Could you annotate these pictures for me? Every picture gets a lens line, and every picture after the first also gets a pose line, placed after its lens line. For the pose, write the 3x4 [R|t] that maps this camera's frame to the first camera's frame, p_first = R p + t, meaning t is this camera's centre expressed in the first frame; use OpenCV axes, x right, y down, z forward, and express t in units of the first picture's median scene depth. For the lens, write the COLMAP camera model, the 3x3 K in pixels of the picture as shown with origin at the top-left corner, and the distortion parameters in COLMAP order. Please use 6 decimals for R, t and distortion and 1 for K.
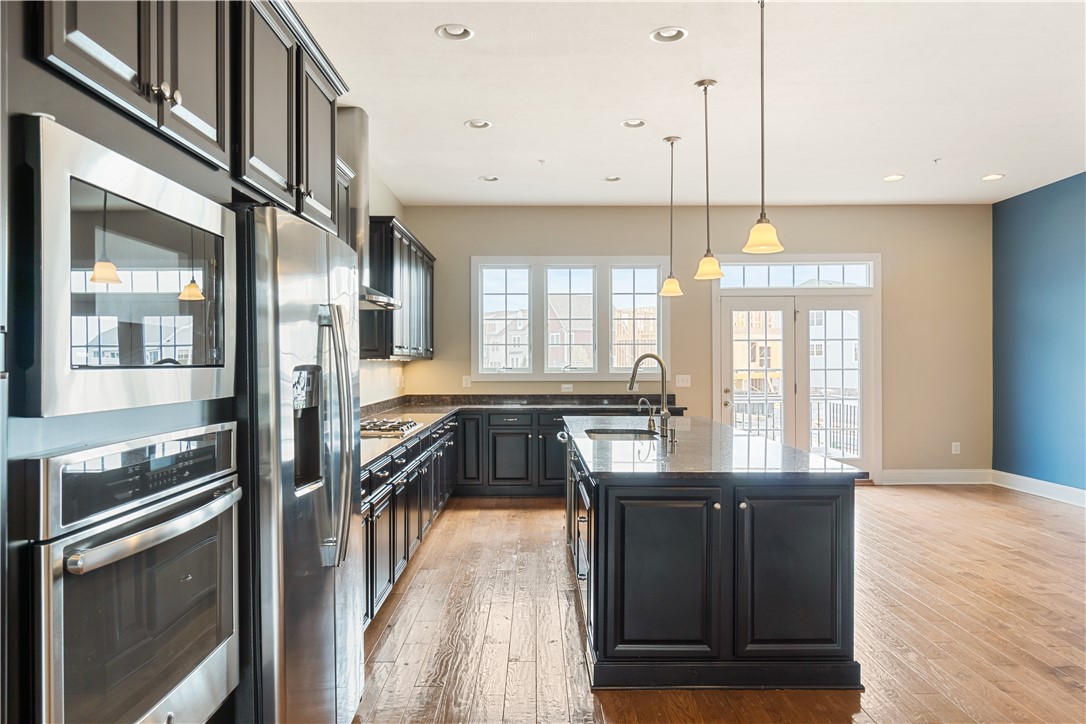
lens RADIAL K [[739.5, 0, 543.0], [0, 739.5, 362.0], [0, 0, 1]] dist [-0.001058, -0.000323]
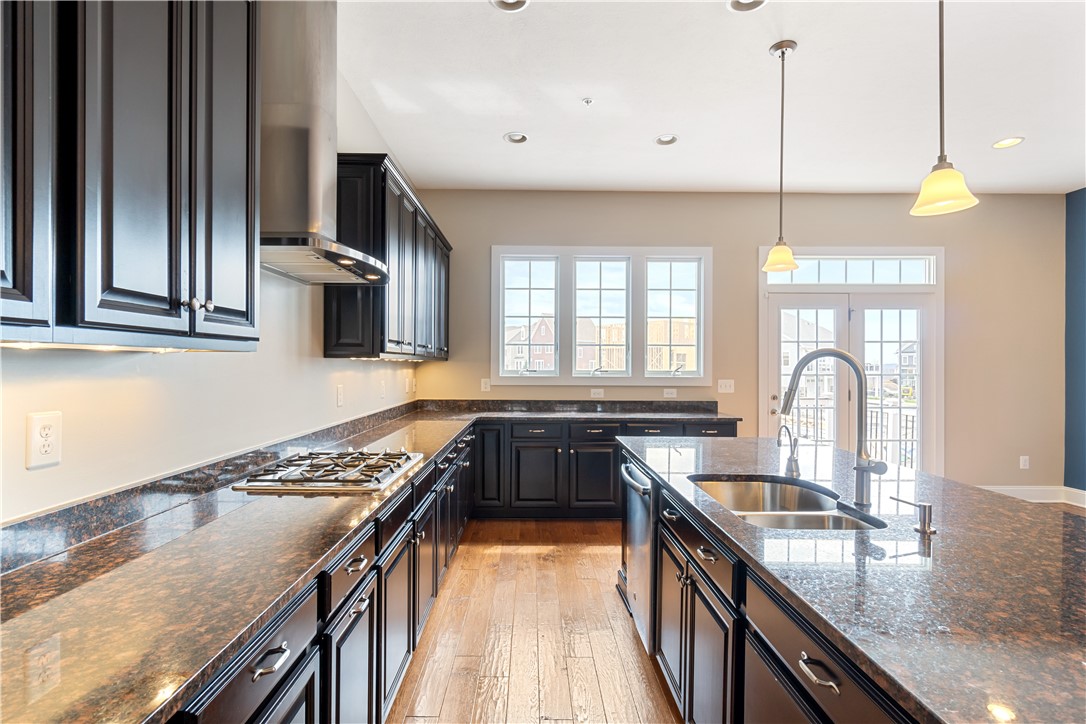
lens RADIAL K [[556.4, 0, 543.0], [0, 556.4, 362.0], [0, 0, 1]] dist [0.003169, 0.000611]
pose [[0.999960, 0.007160, 0.005312, -0.037330], [-0.007131, 0.999959, -0.005574, 0.001325], [-0.005352, 0.005536, 0.999970, 0.323931]]
